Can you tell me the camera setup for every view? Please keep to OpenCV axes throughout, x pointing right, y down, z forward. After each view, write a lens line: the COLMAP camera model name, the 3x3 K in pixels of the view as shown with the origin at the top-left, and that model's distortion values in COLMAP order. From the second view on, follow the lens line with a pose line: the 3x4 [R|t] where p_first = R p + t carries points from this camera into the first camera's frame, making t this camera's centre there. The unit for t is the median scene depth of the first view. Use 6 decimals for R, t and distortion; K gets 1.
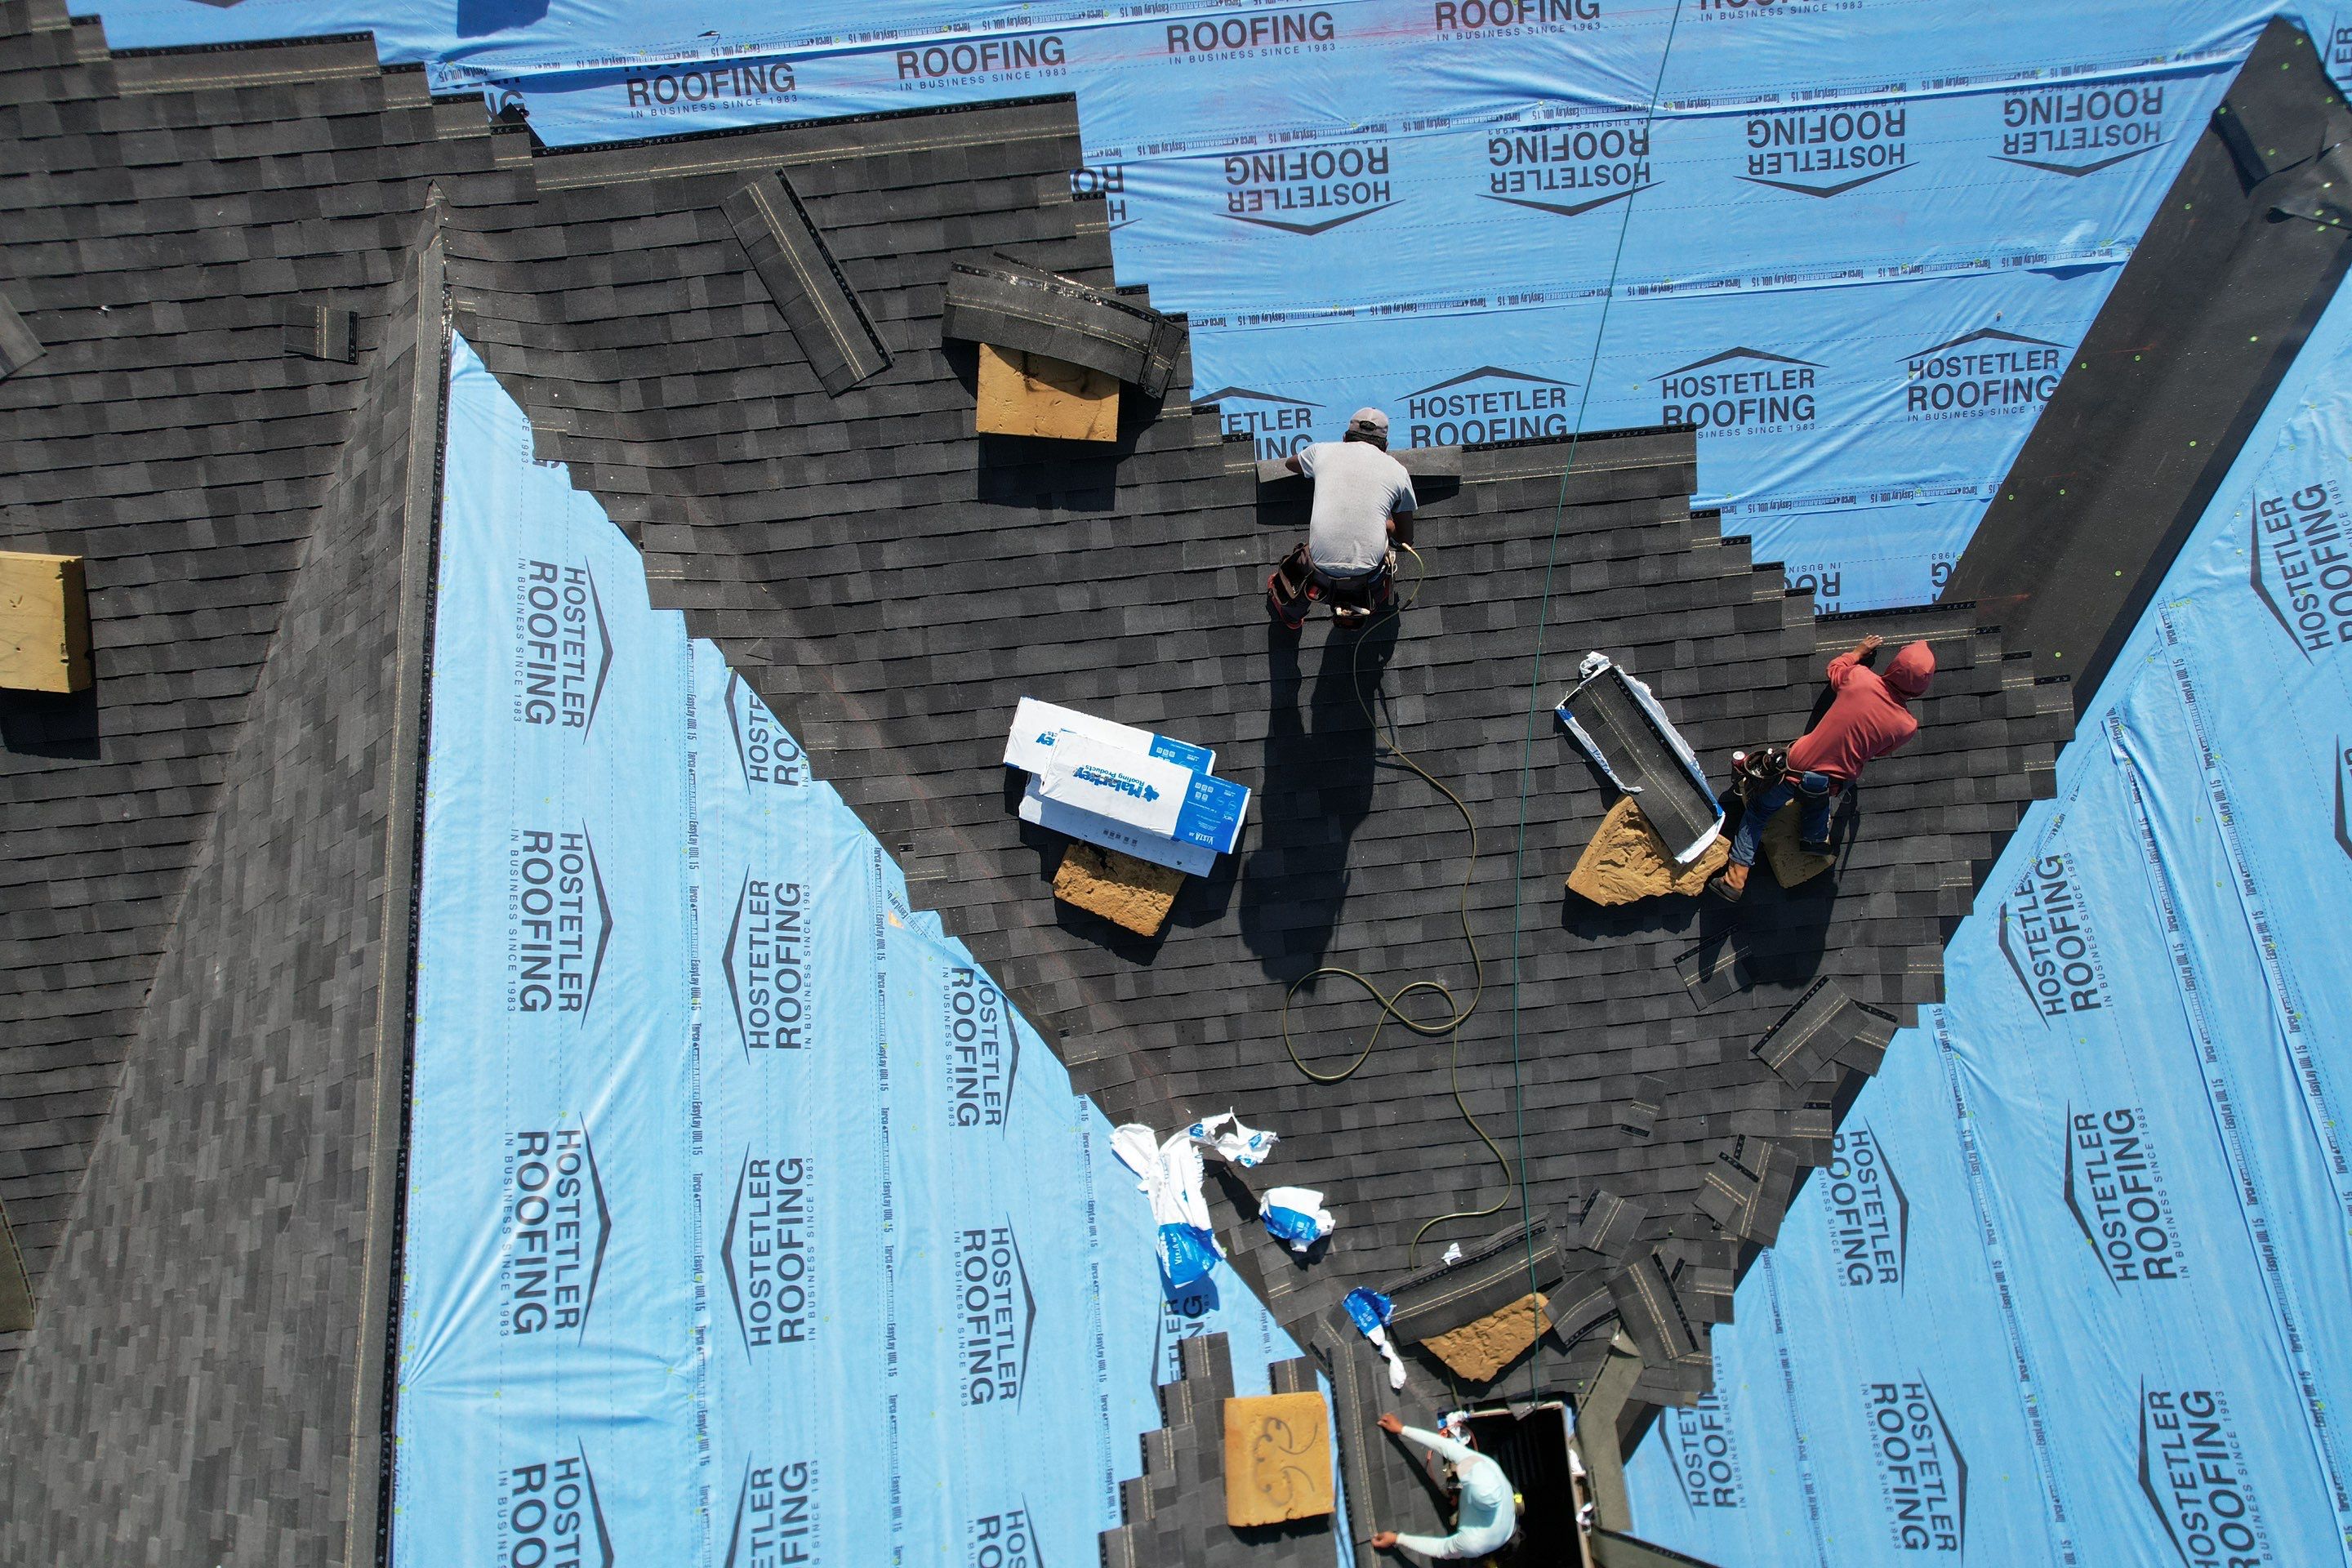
lens RADIAL K [[1505.1, 0, 1181.2], [0, 1505.1, 765.4], [0, 0, 1]] dist [-0.078545, 0.071764]
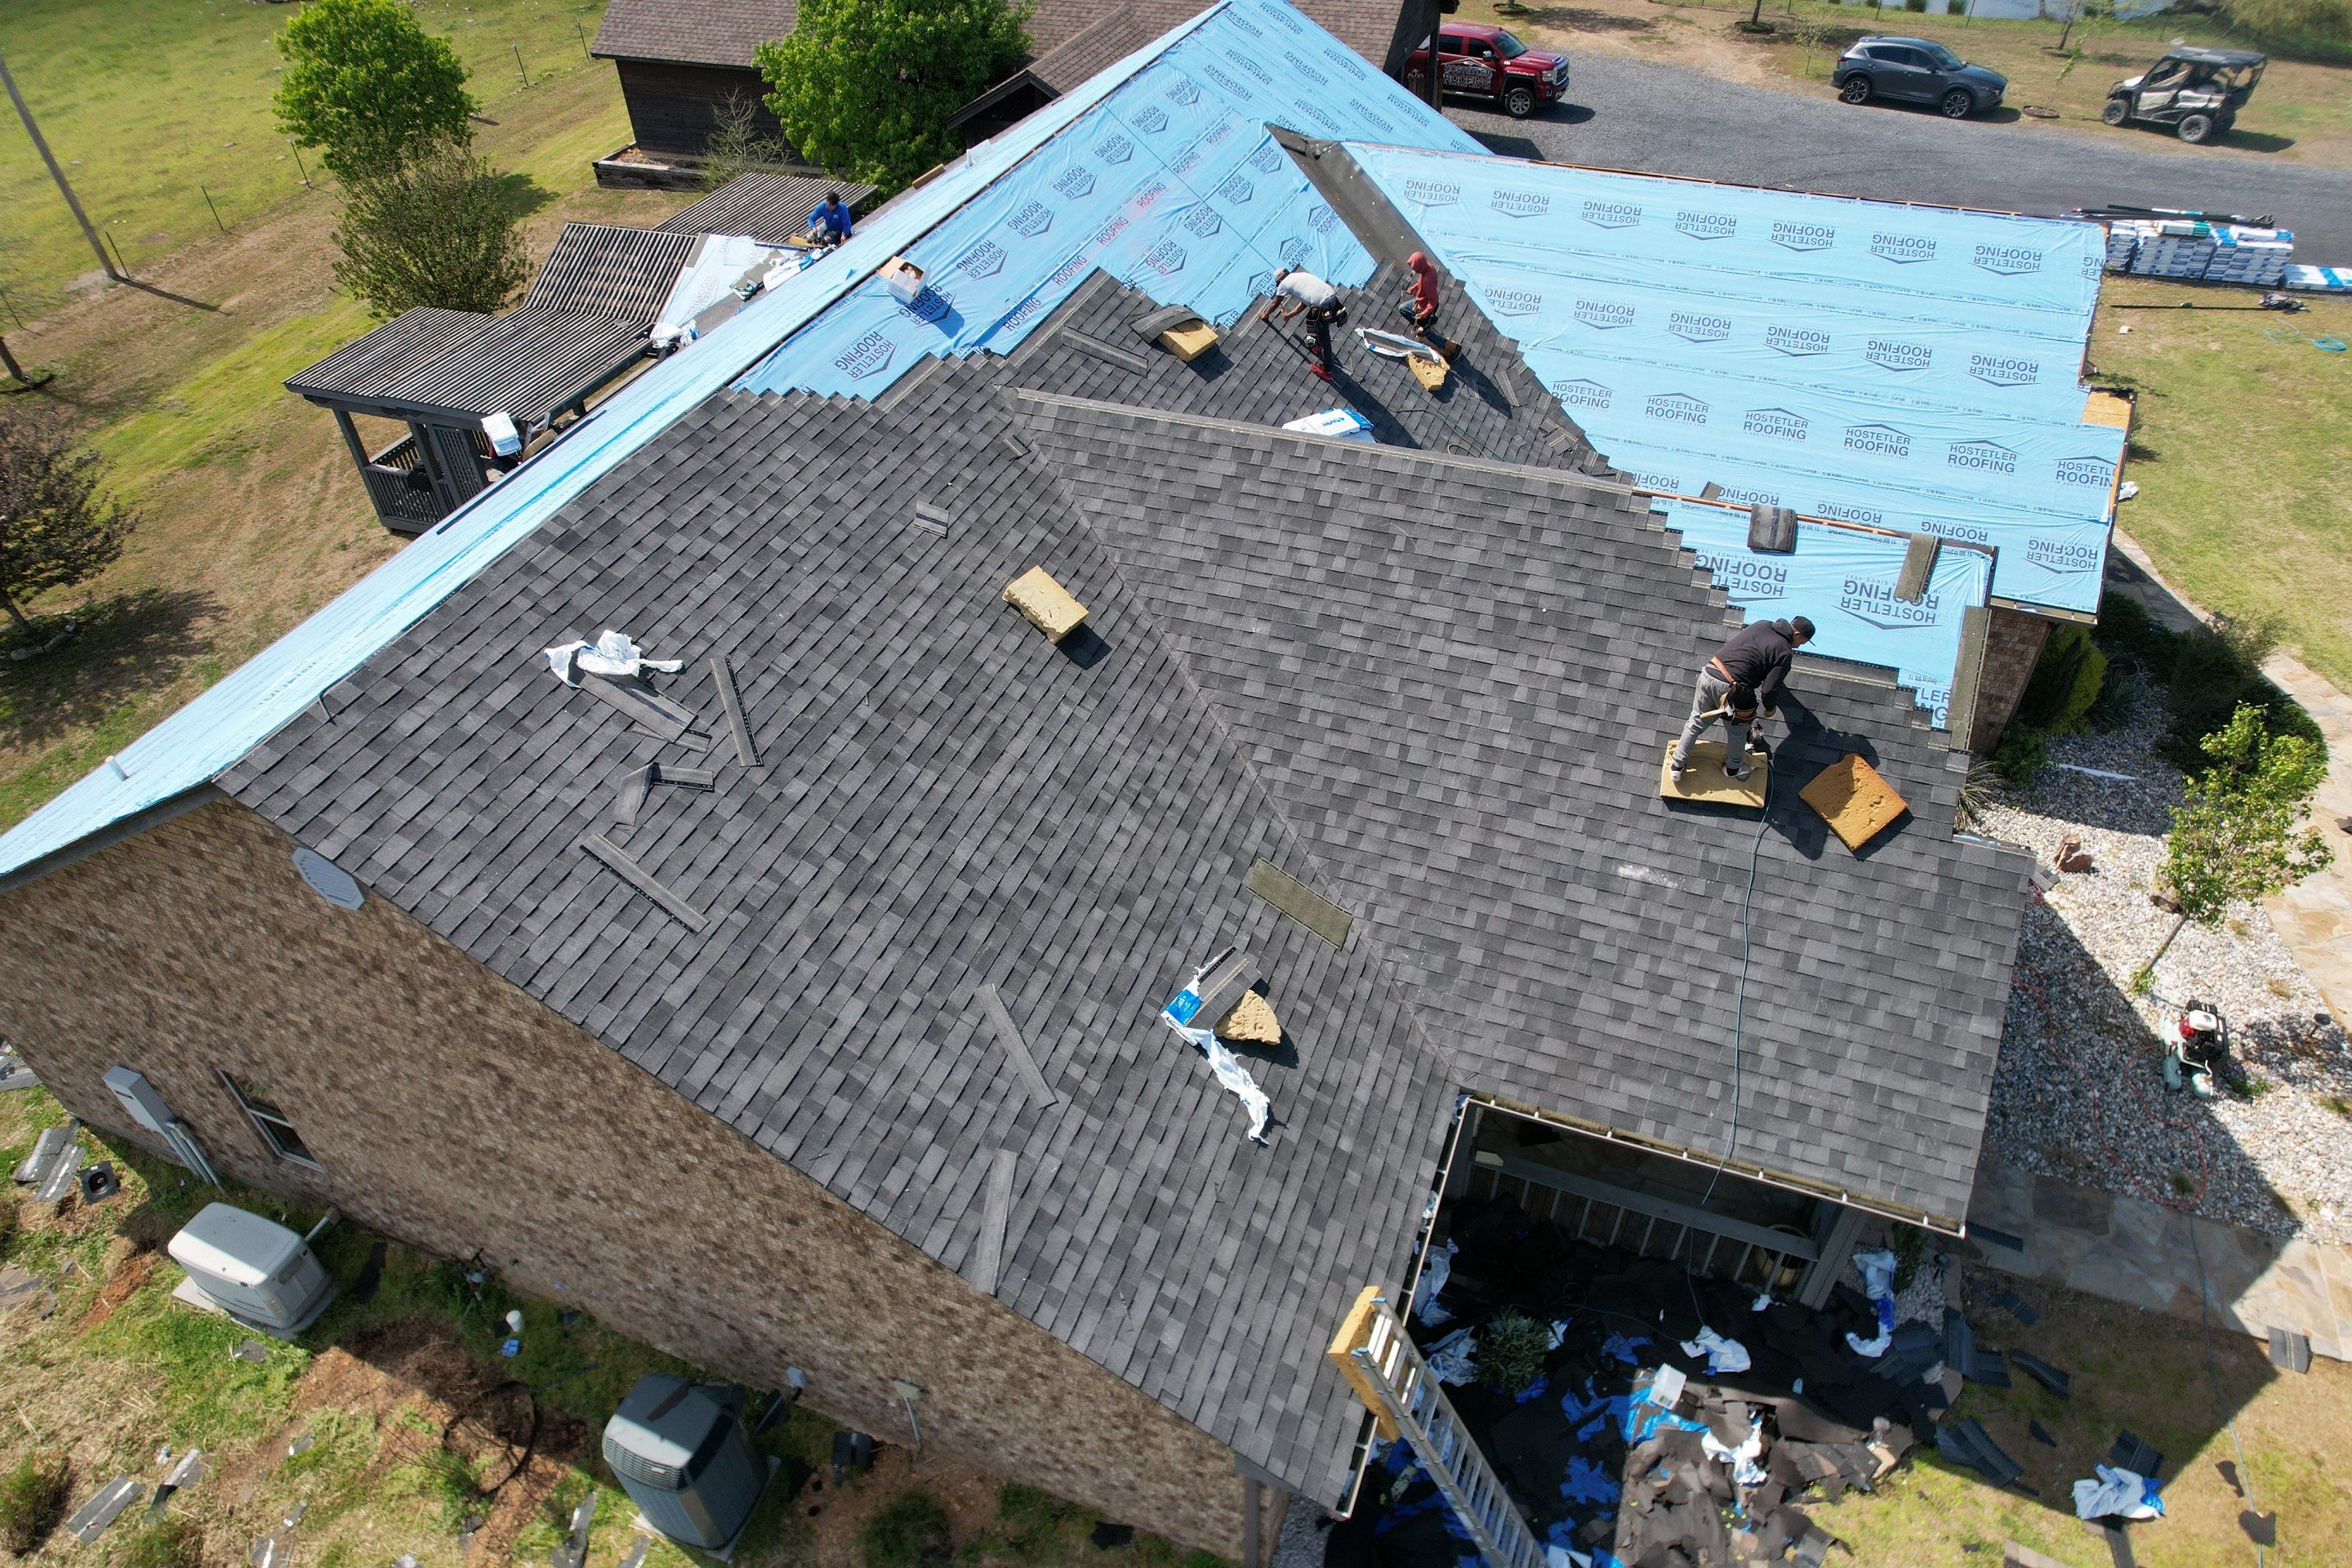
lens RADIAL K [[1505.1, 0, 1181.2], [0, 1505.1, 765.4], [0, 0, 1]] dist [-0.078545, 0.071764]
pose [[0.446239, -0.580237, 0.681319, -2.085078], [0.859542, 0.489821, -0.145819, 0.418351], [-0.249115, 0.650692, 0.717316, -0.268369]]
